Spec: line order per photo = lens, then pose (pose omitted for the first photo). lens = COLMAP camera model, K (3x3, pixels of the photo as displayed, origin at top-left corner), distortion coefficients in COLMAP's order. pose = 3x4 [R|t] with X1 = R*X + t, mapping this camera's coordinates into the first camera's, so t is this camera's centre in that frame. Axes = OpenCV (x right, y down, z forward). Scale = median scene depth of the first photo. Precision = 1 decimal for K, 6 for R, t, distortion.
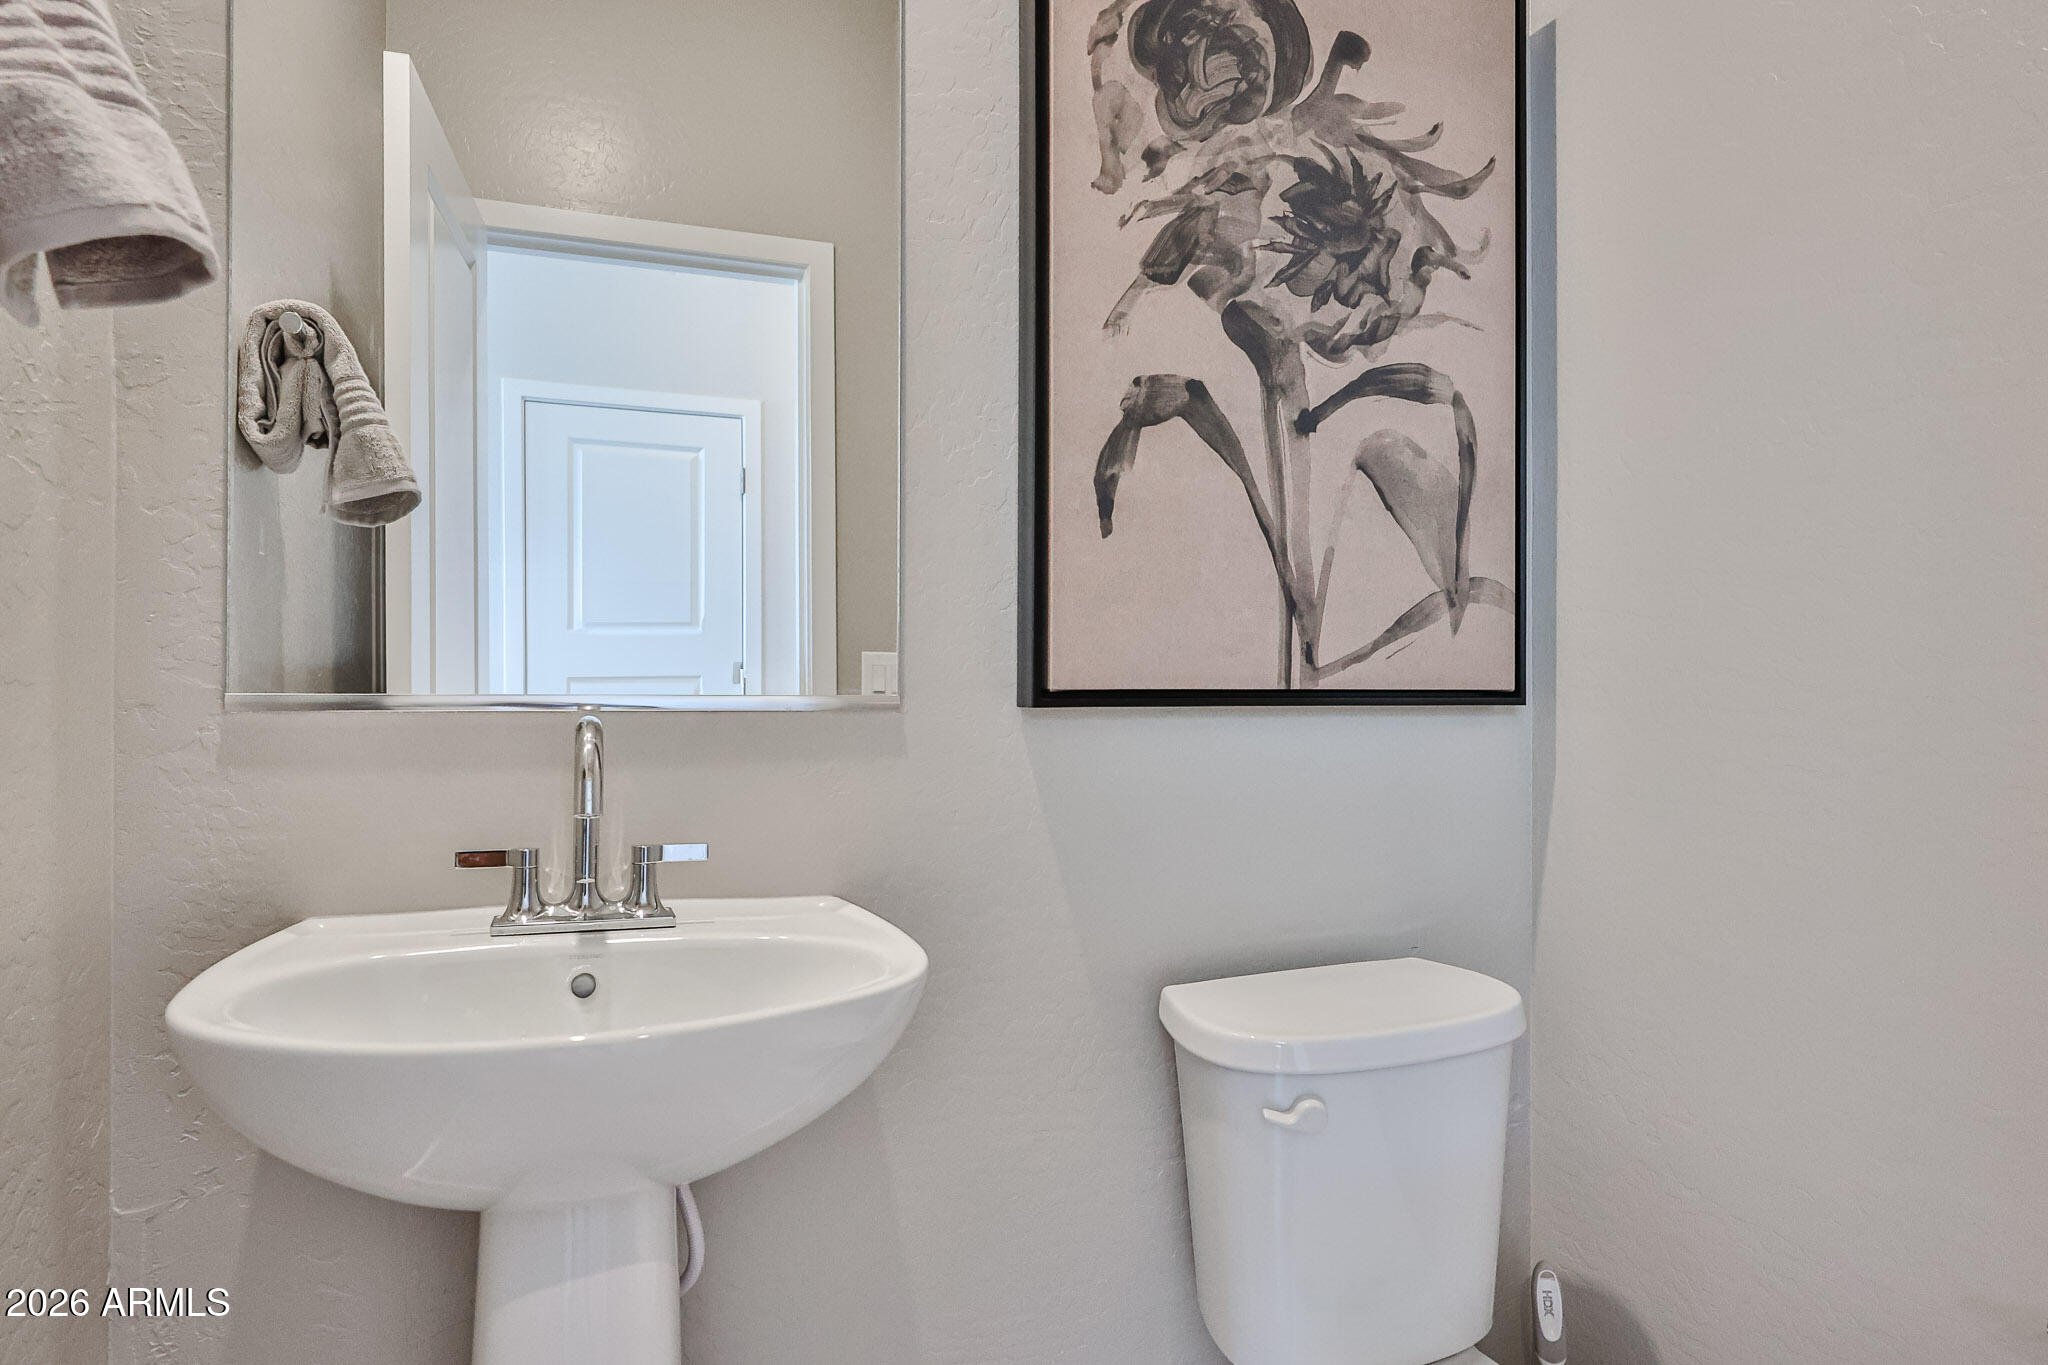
lens RADIAL K [[1193.6, 0, 1024.1], [0, 1193.6, 689.2], [0, 0, 1]] dist [-0.000724, 0.001146]
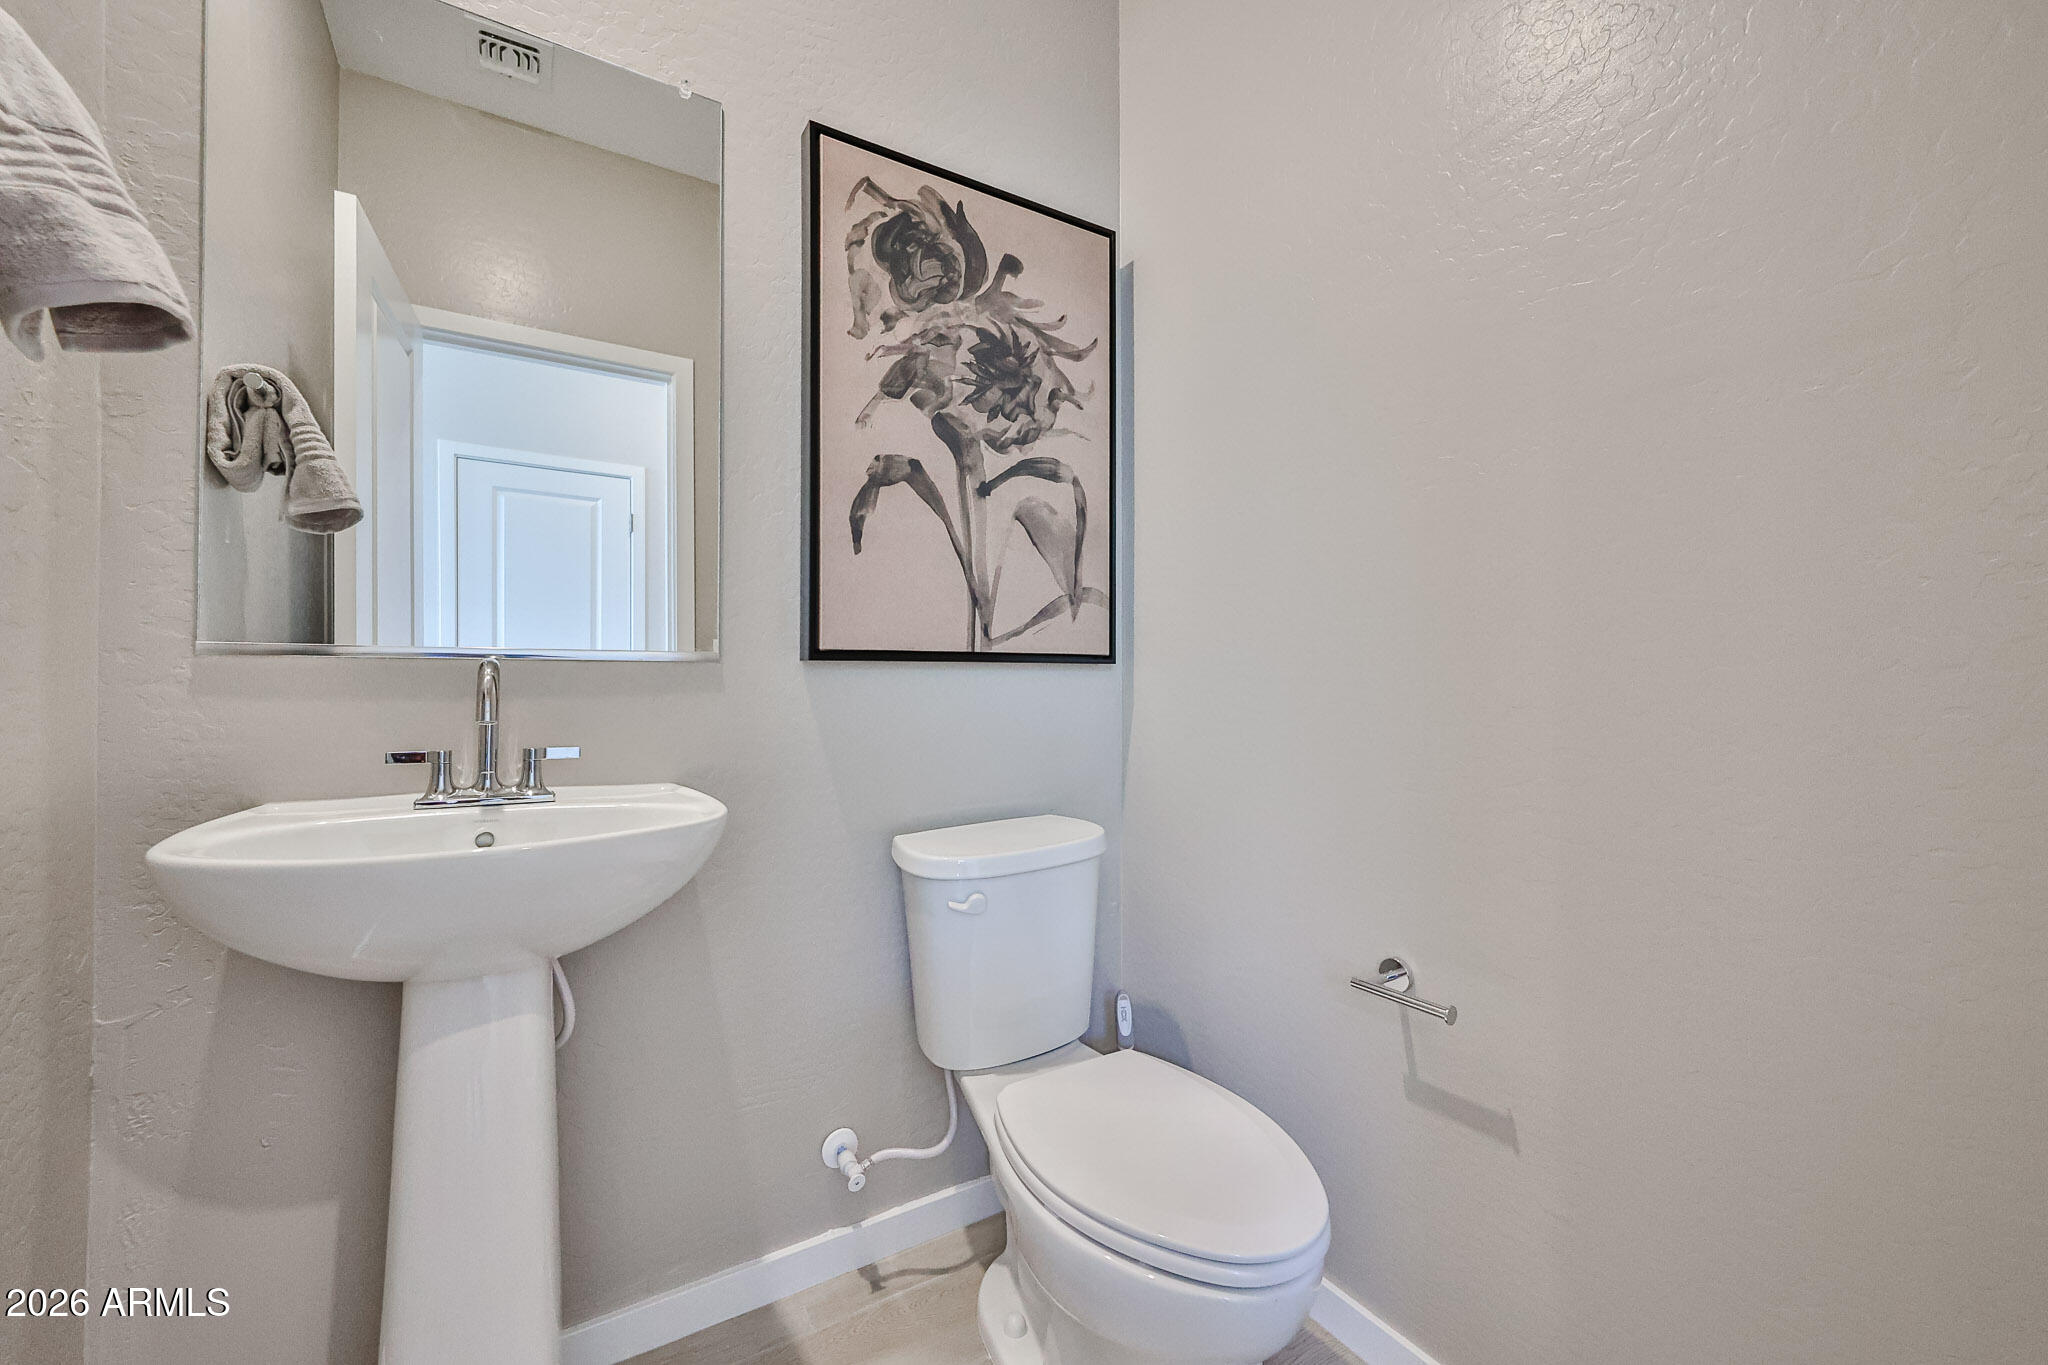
lens RADIAL K [[807.2, 0, 1025.7], [0, 807.2, 677.2], [0, 0, 1]] dist [0.000789, -0.000128]
pose [[0.977504, 0.000156, 0.210916, 0.058479], [0.001059, 0.999983, -0.005648, 0.040554], [-0.210914, 0.005745, 0.977488, -0.094099]]
